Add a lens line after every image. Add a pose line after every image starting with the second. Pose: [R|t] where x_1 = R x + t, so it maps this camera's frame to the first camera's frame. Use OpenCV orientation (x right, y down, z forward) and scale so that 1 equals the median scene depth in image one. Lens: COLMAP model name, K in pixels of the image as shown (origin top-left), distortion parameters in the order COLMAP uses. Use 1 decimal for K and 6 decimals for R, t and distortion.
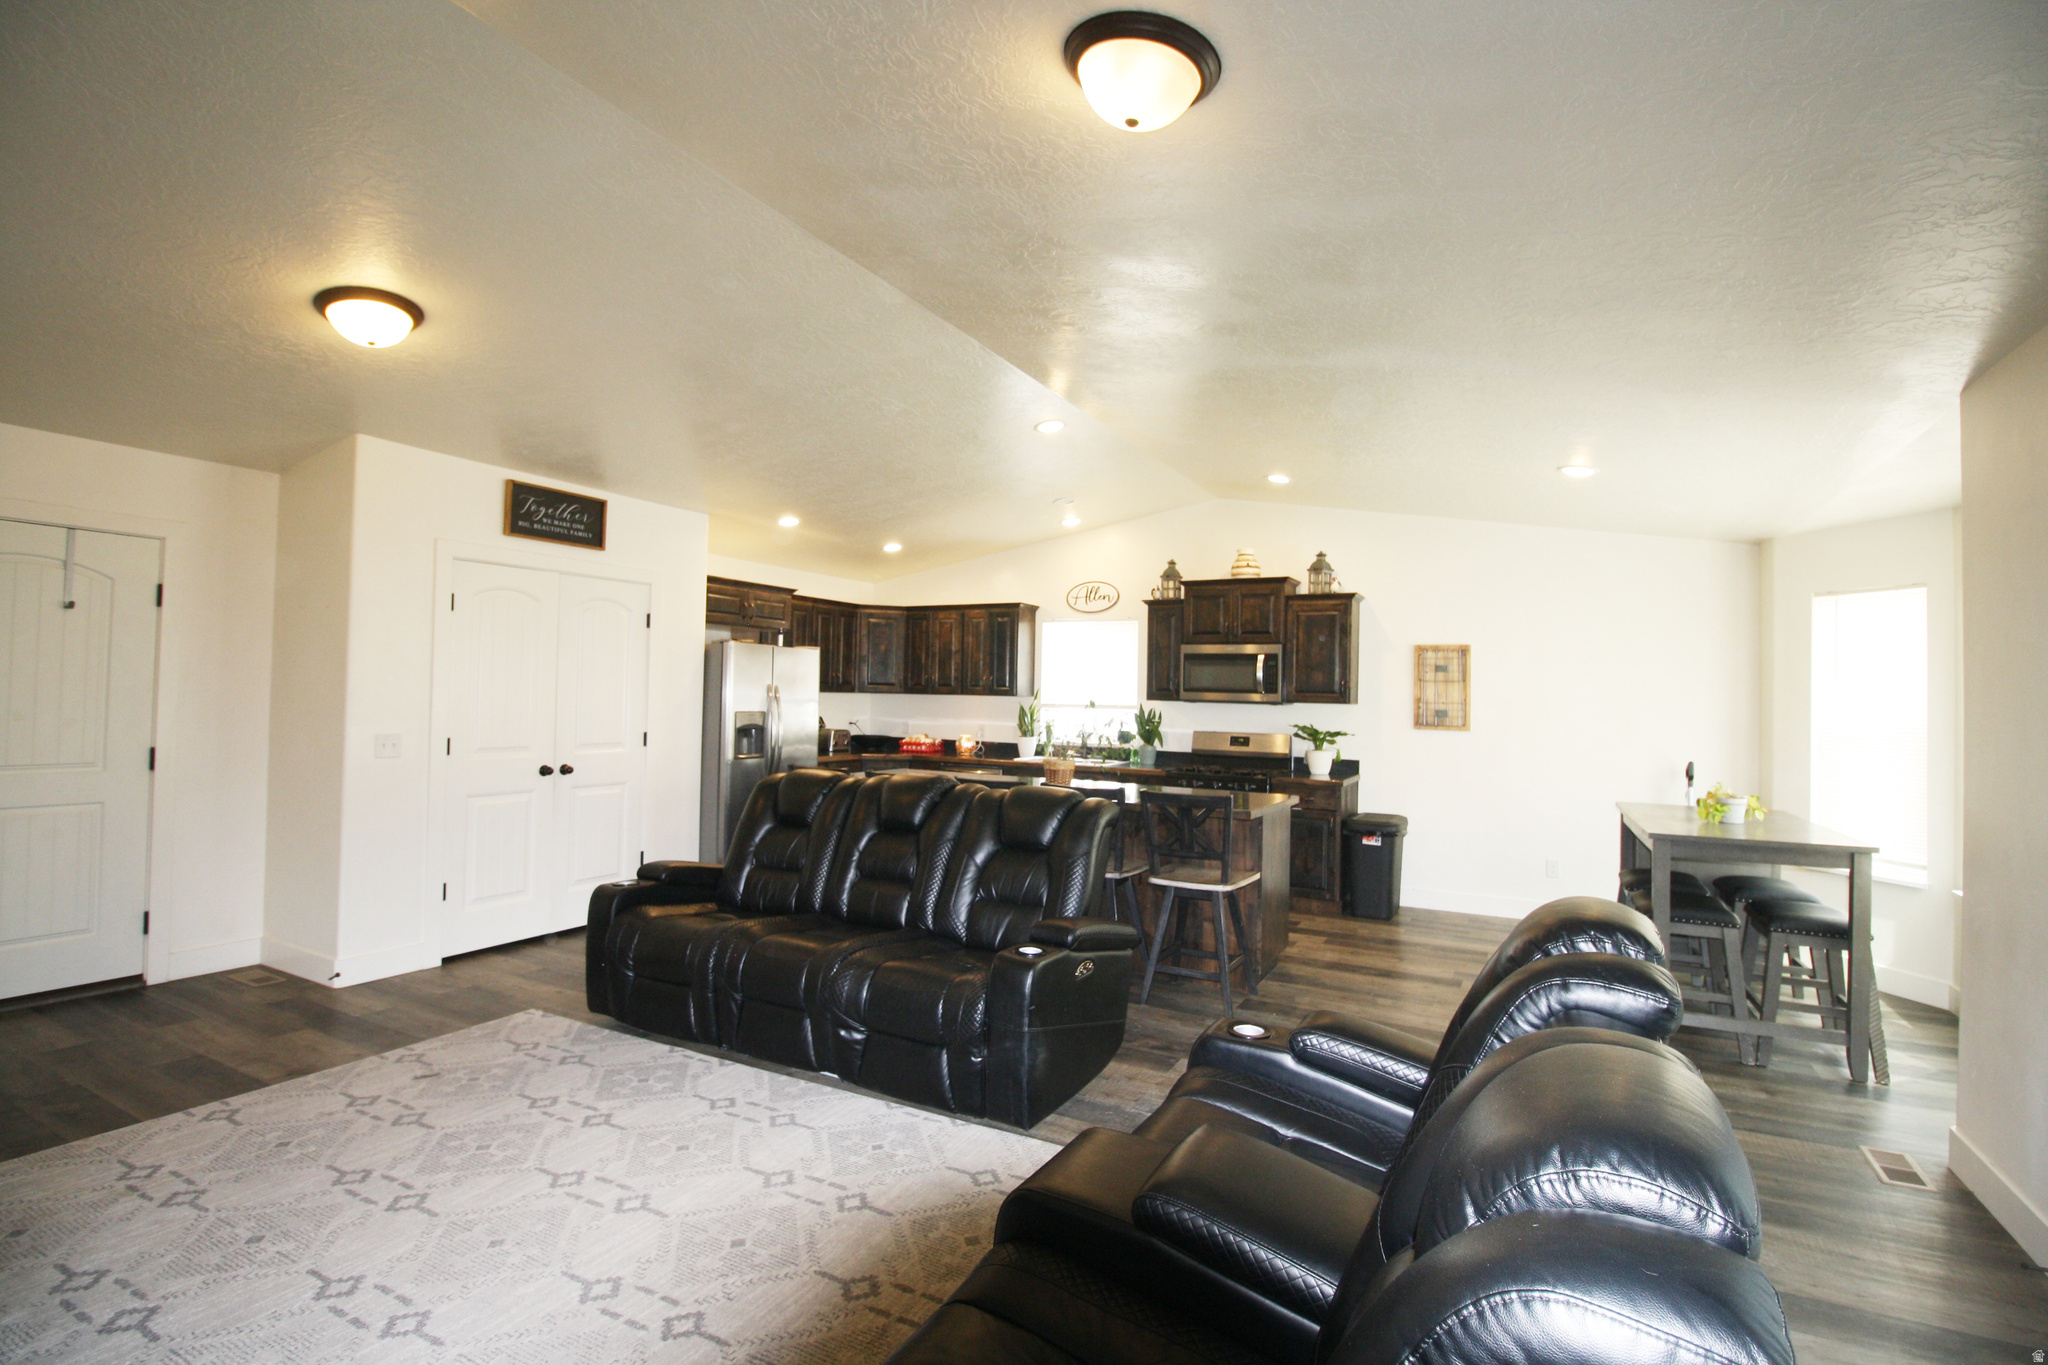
lens RADIAL K [[953.9, 0, 1026.8], [0, 953.9, 671.4], [0, 0, 1]] dist [0.000877, -0.011862]
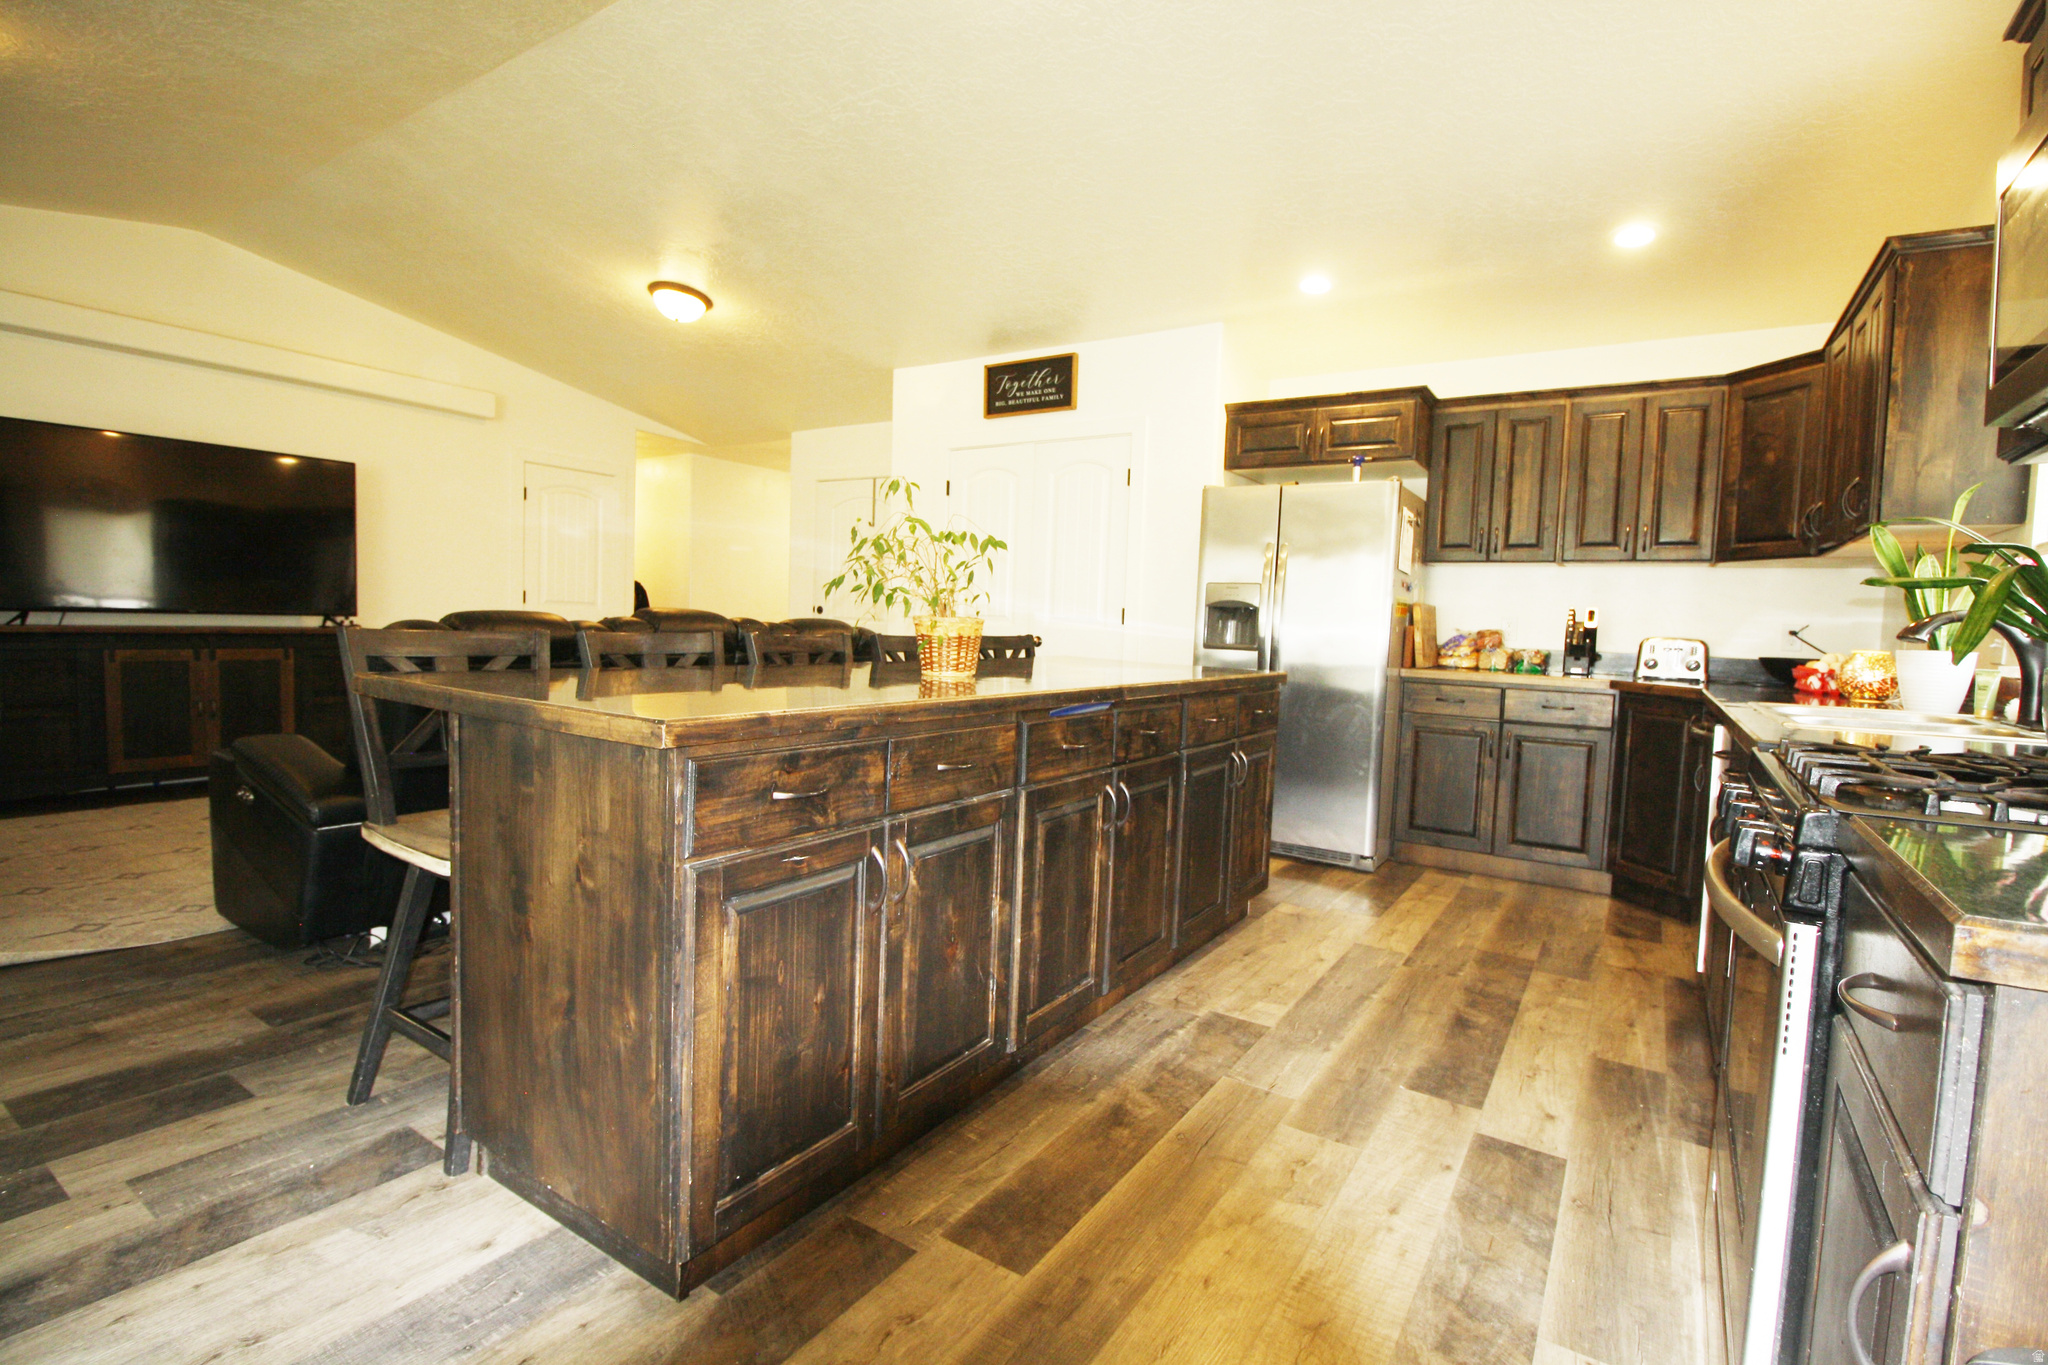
lens RADIAL K [[953.9, 0, 1024.5], [0, 953.9, 680.3], [0, 0, 1]] dist [0.000877, -0.011862]
pose [[-0.084083, 0.037907, -0.995738, 0.398469], [-0.013702, 0.999138, 0.039194, 0.081800], [0.996365, 0.016939, -0.083491, 0.842414]]
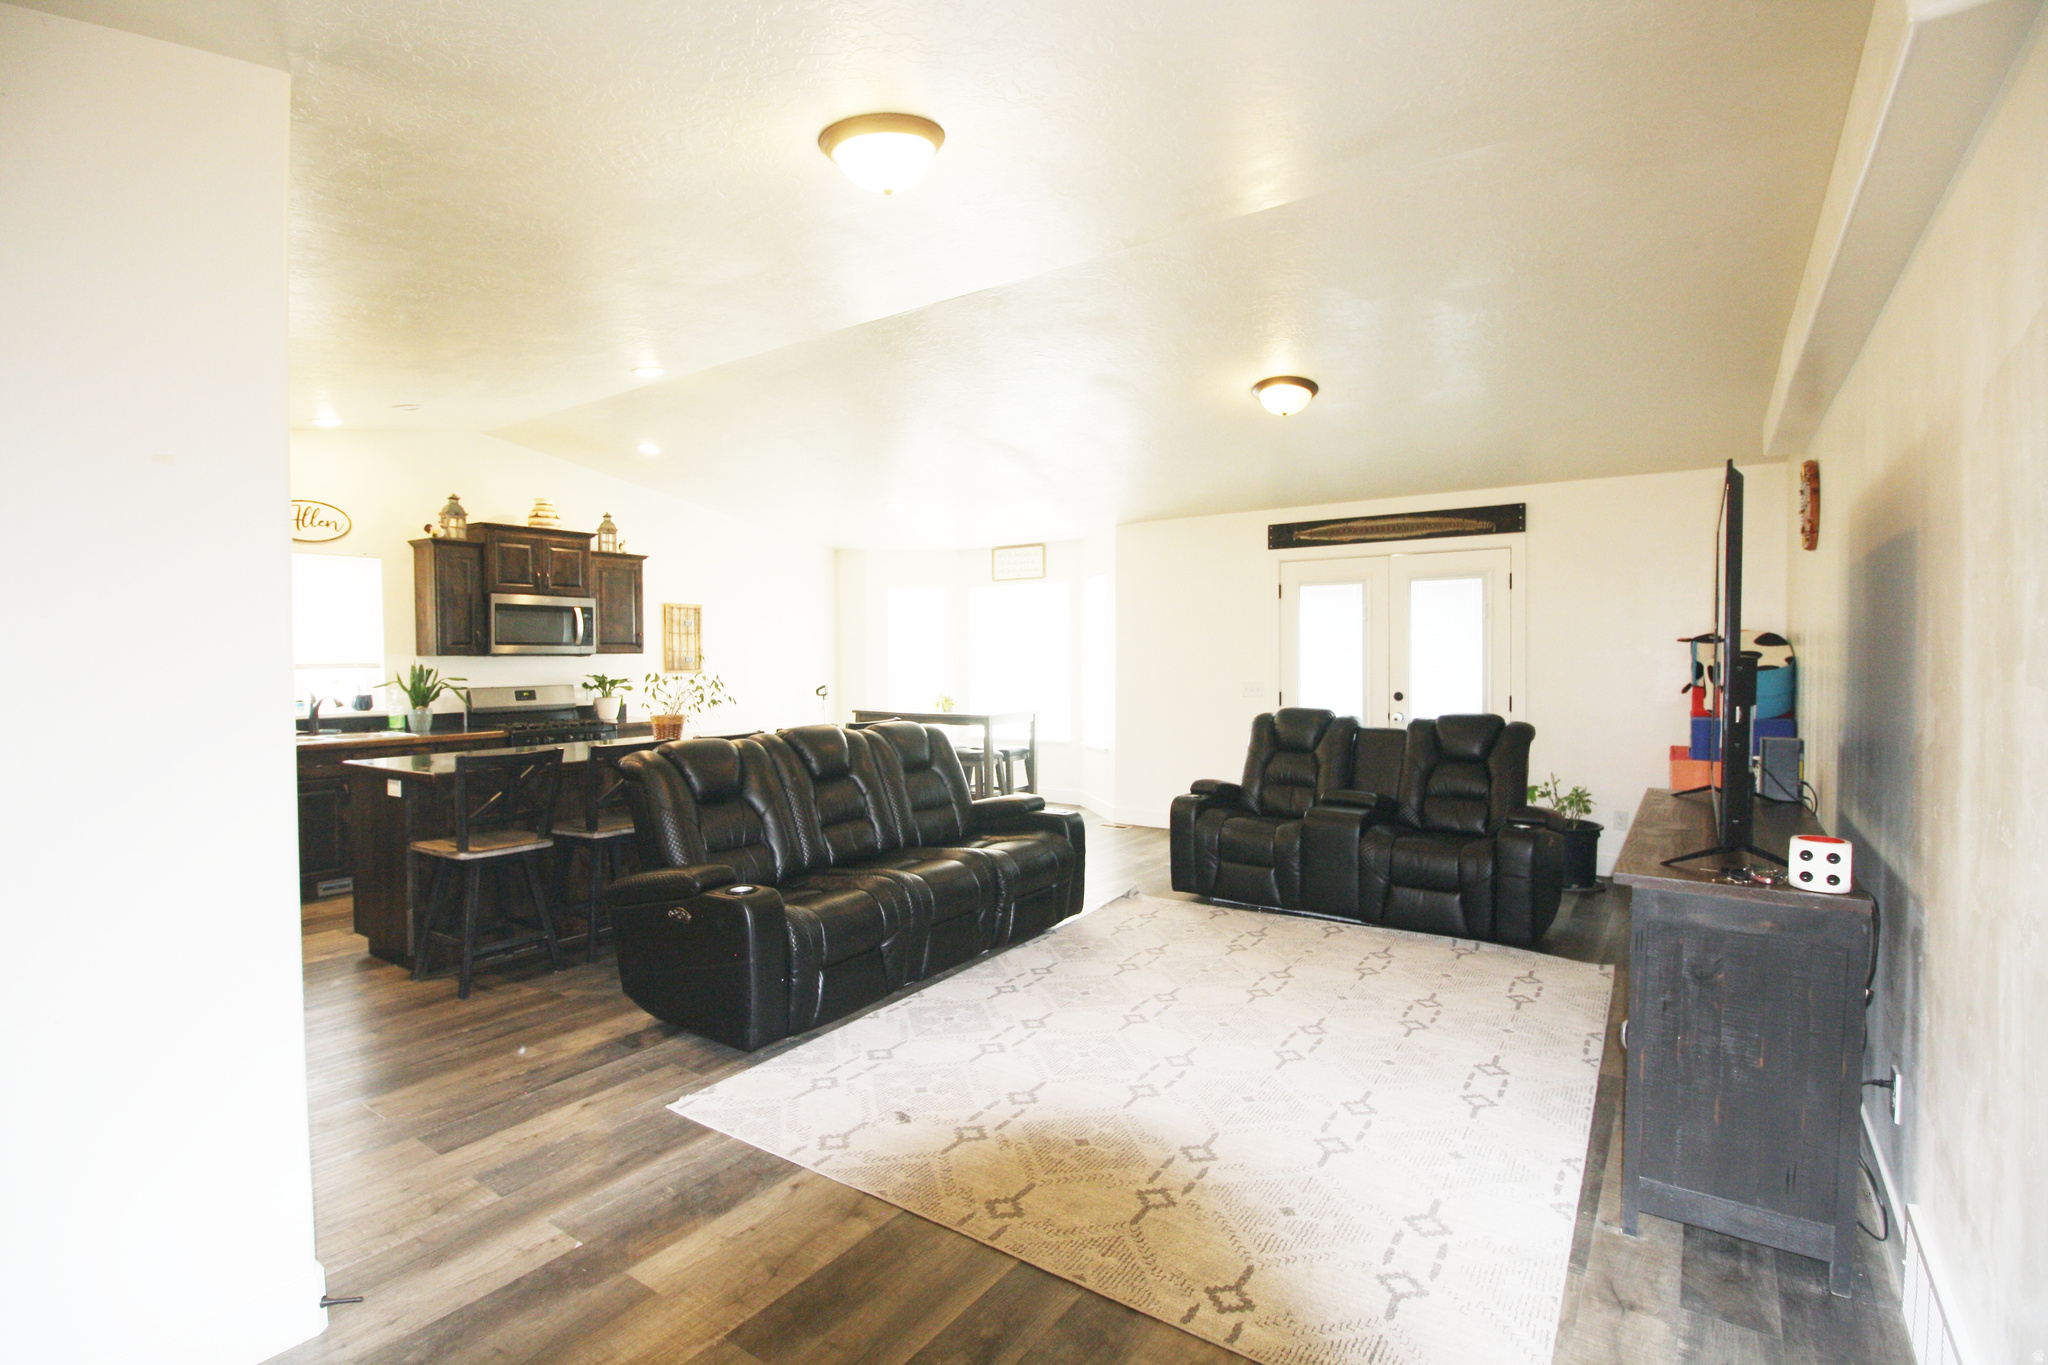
lens RADIAL K [[953.9, 0, 1035.6], [0, 953.9, 673.3], [0, 0, 1]] dist [0.000877, -0.011862]
pose [[0.112375, -0.042961, 0.992737, -0.711695], [-0.016472, 0.998847, 0.045090, -0.001299], [-0.993529, -0.021420, 0.111538, 0.397274]]
